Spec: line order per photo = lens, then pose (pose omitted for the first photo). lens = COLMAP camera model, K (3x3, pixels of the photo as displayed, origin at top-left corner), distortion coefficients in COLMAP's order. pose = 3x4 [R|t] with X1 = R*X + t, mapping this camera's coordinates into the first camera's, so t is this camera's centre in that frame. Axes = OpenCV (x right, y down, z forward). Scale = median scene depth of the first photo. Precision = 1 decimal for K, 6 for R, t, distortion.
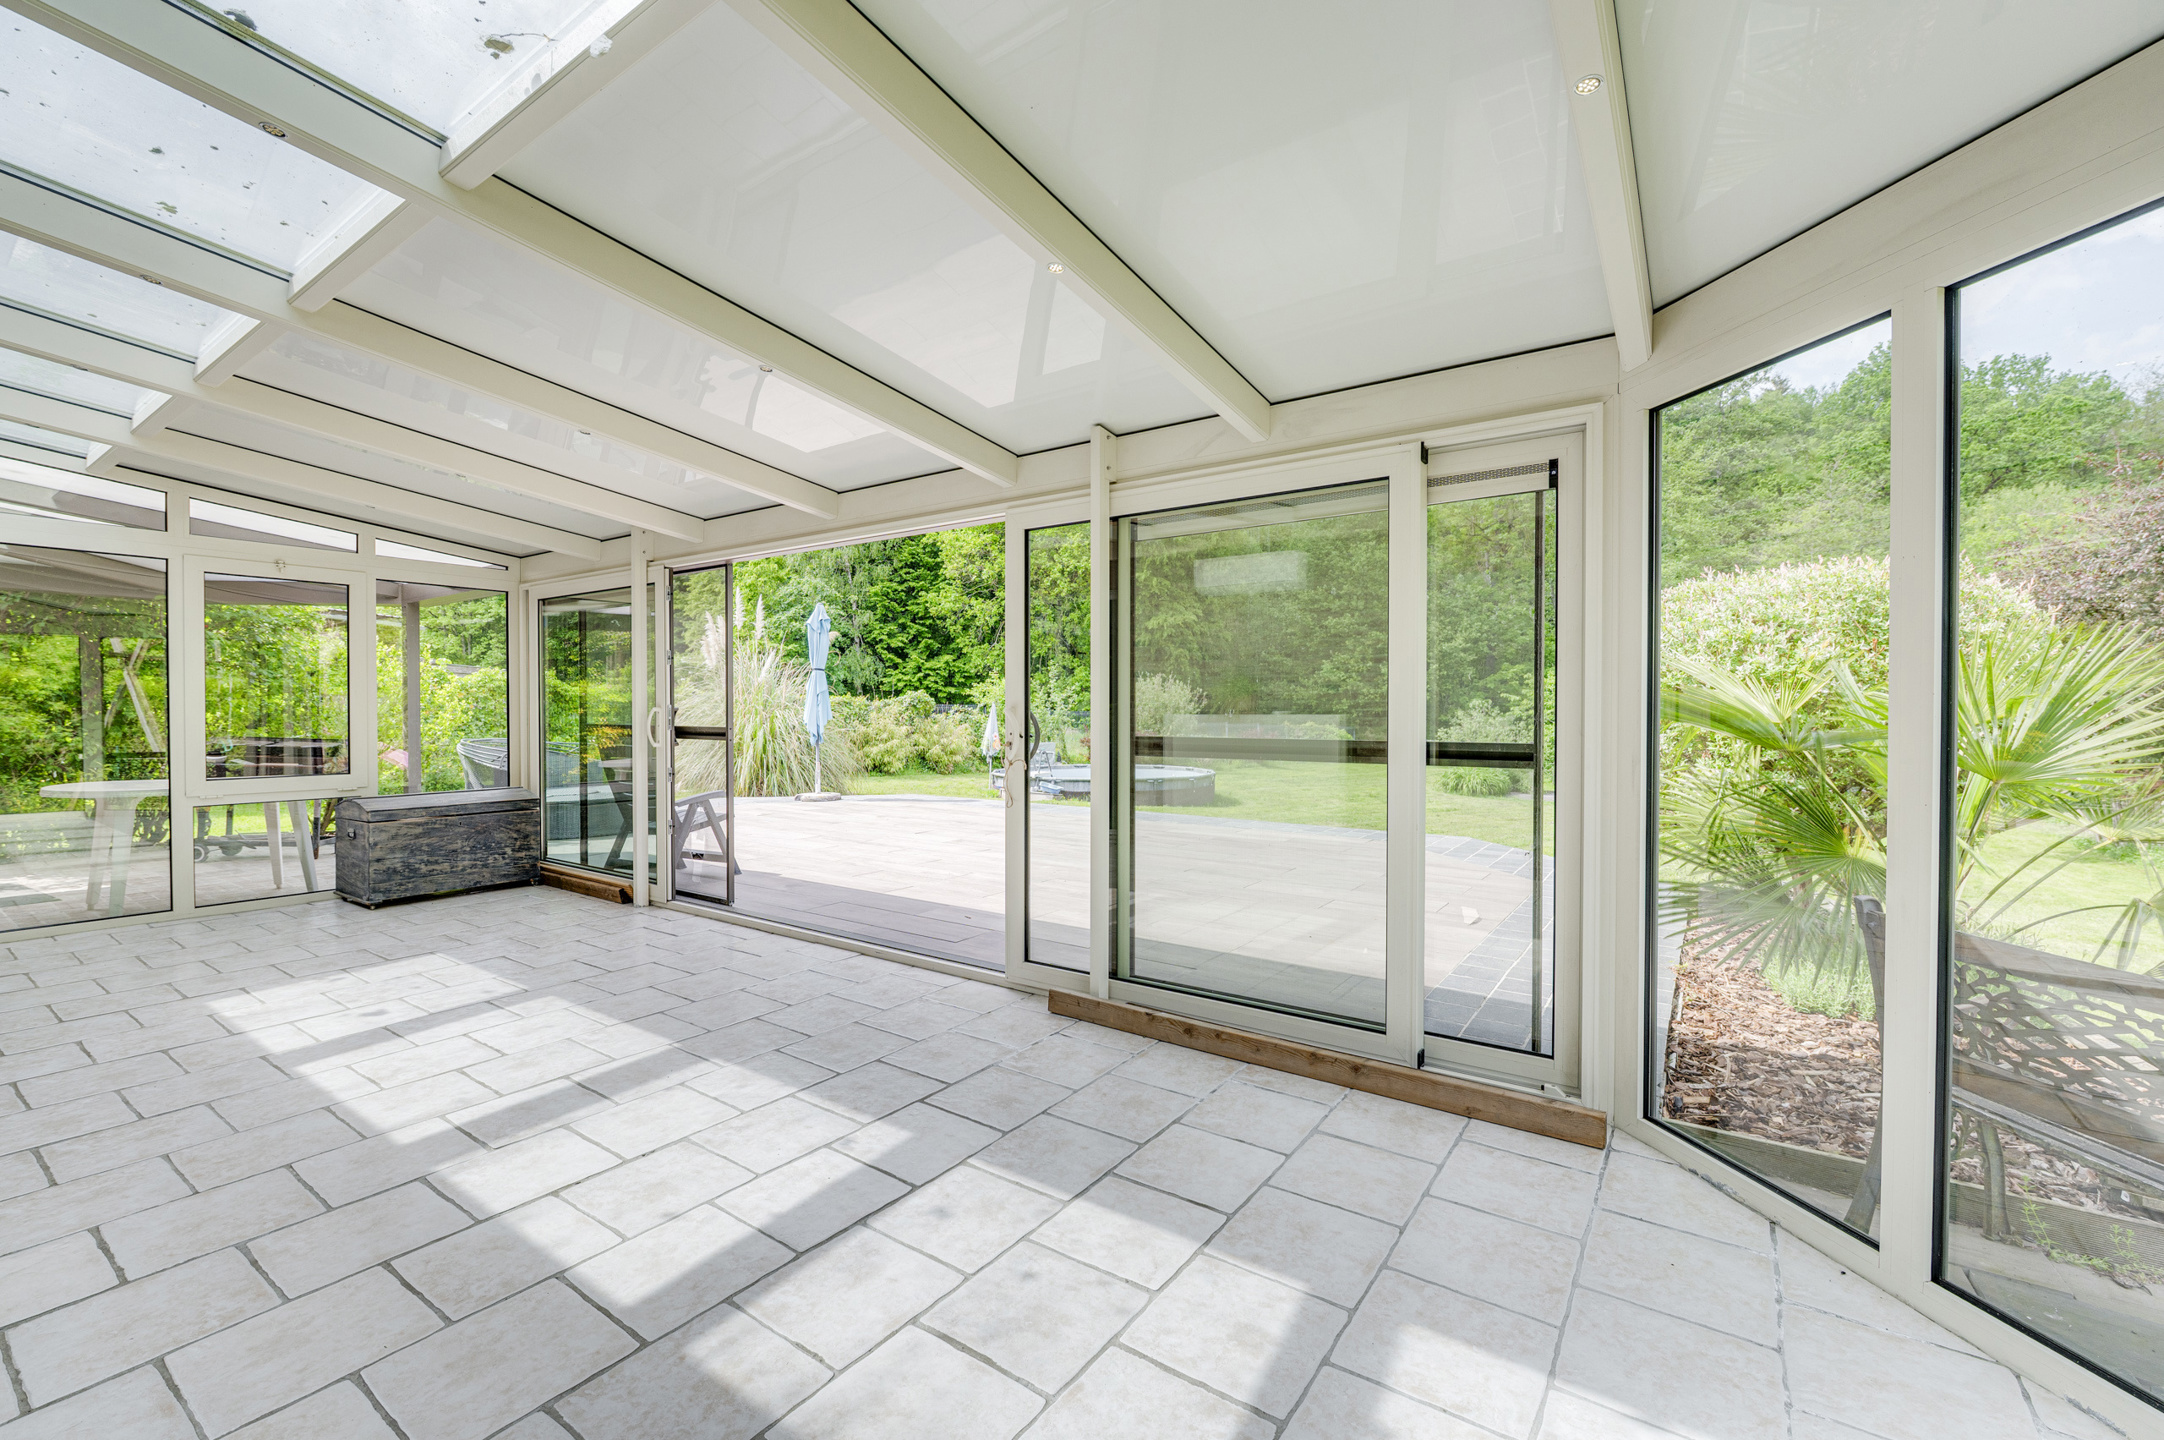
lens RADIAL K [[896.6, 0, 1076.2], [0, 896.6, 722.3], [0, 0, 1]] dist [-0.001724, -0.000166]
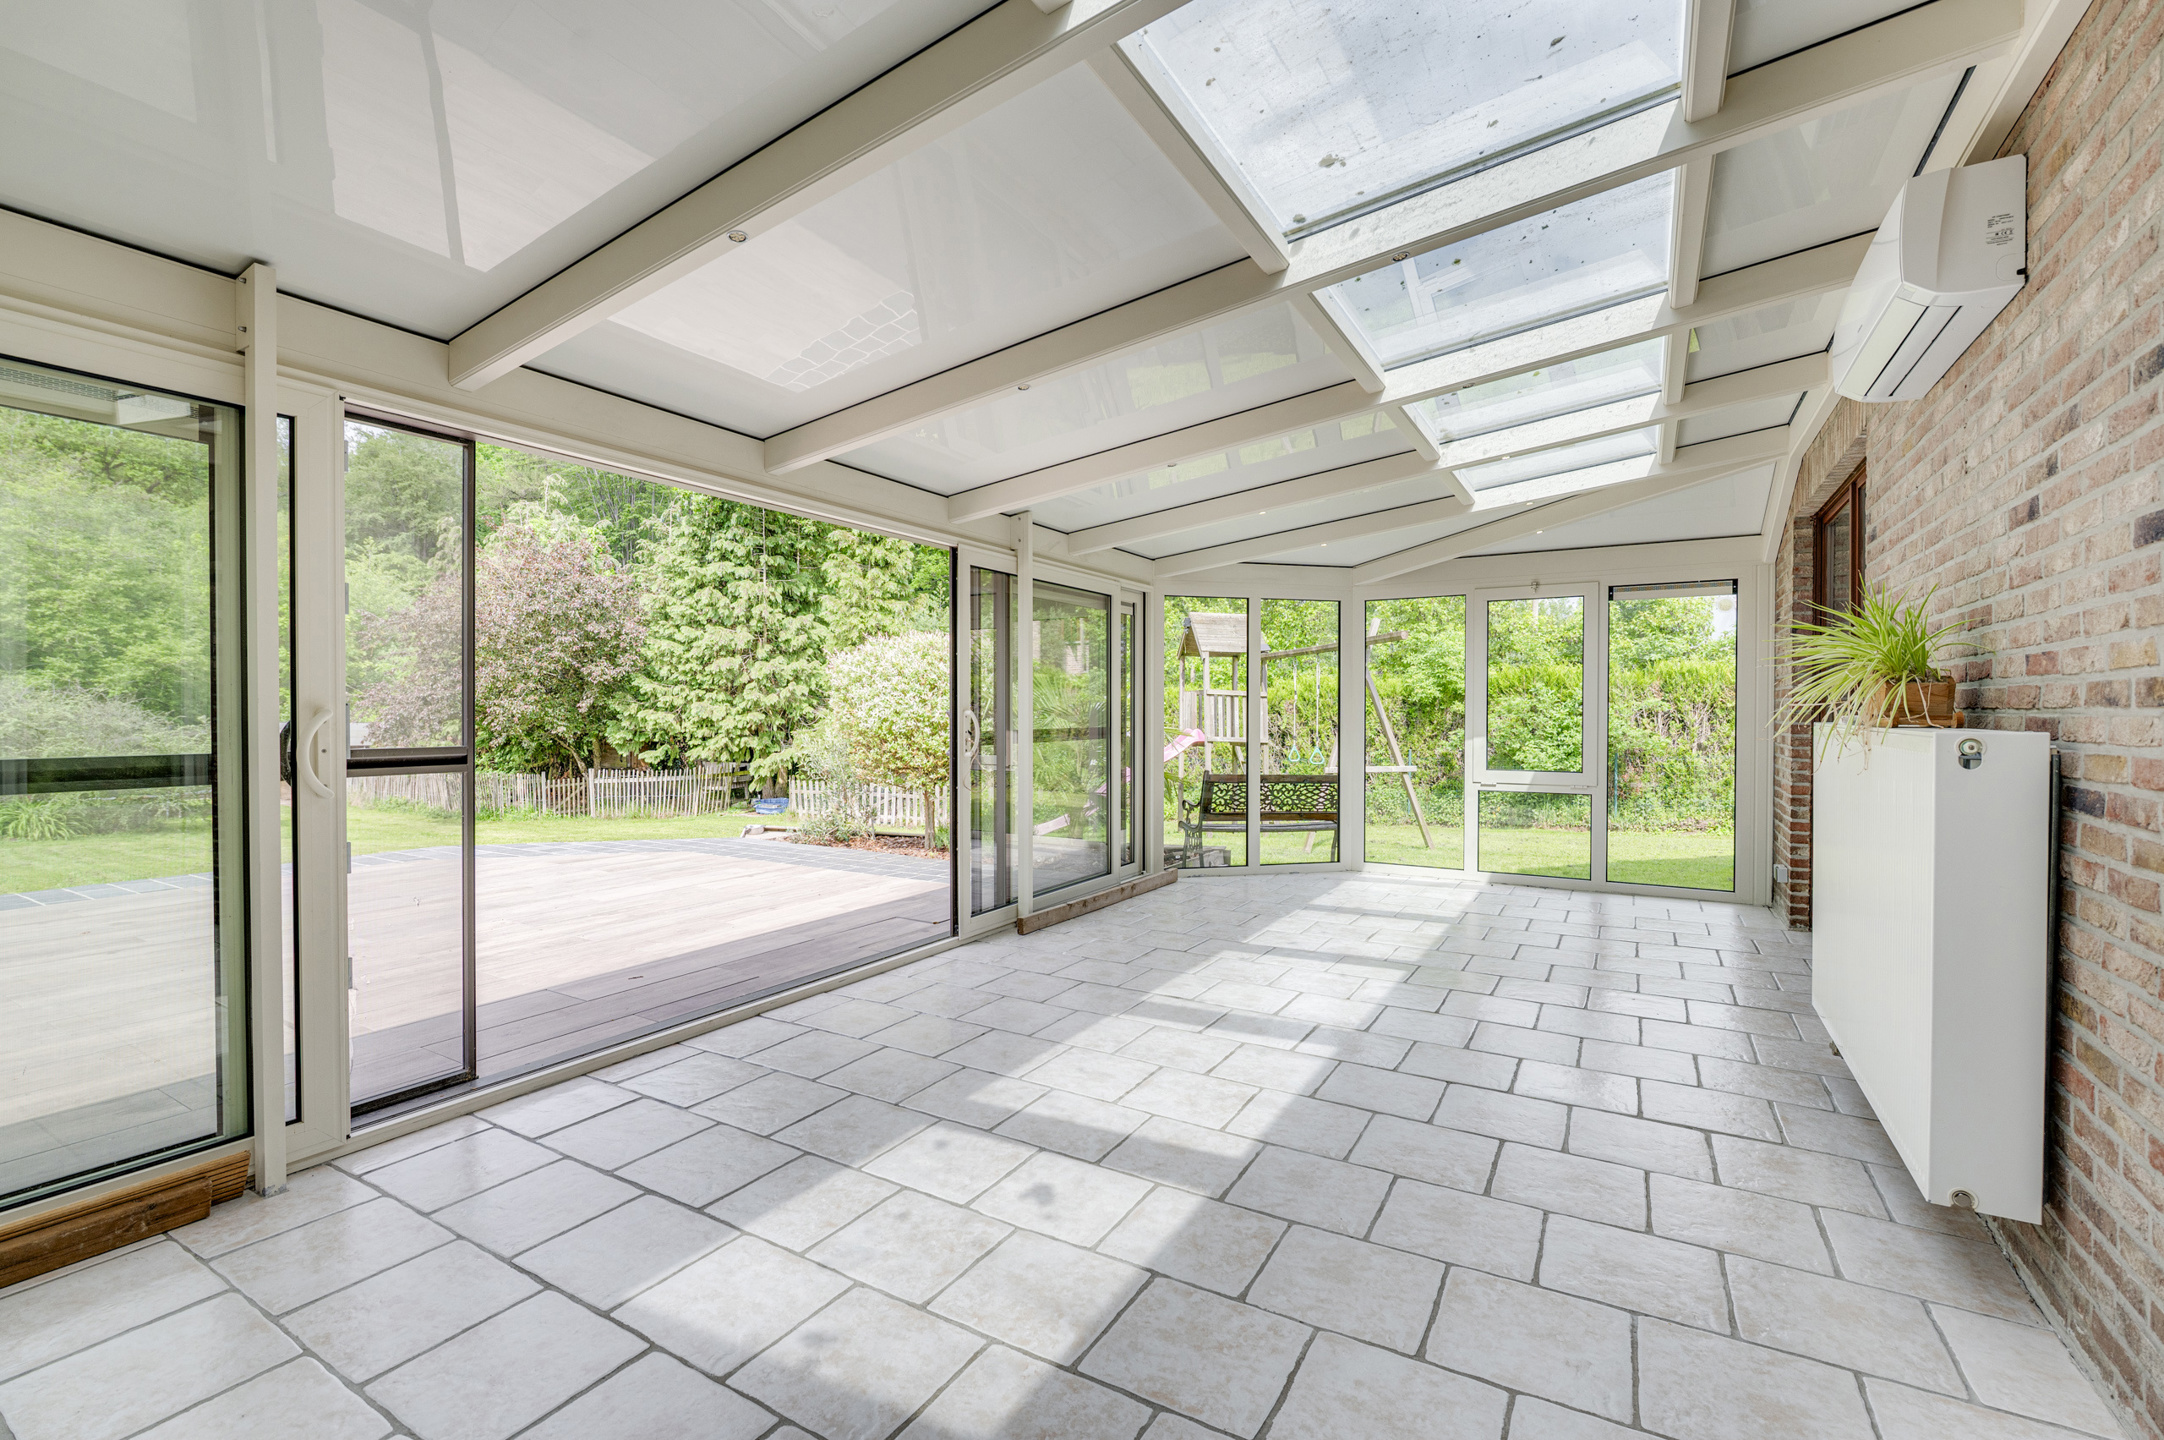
lens RADIAL K [[896.6, 0, 1076.2], [0, 896.6, 722.3], [0, 0, 1]] dist [-0.001724, -0.000166]
pose [[-0.049555, -0.011469, 0.998706, -1.577263], [0.015551, 0.999804, 0.012254, -0.016287], [-0.998650, 0.016138, -0.049367, 1.118571]]
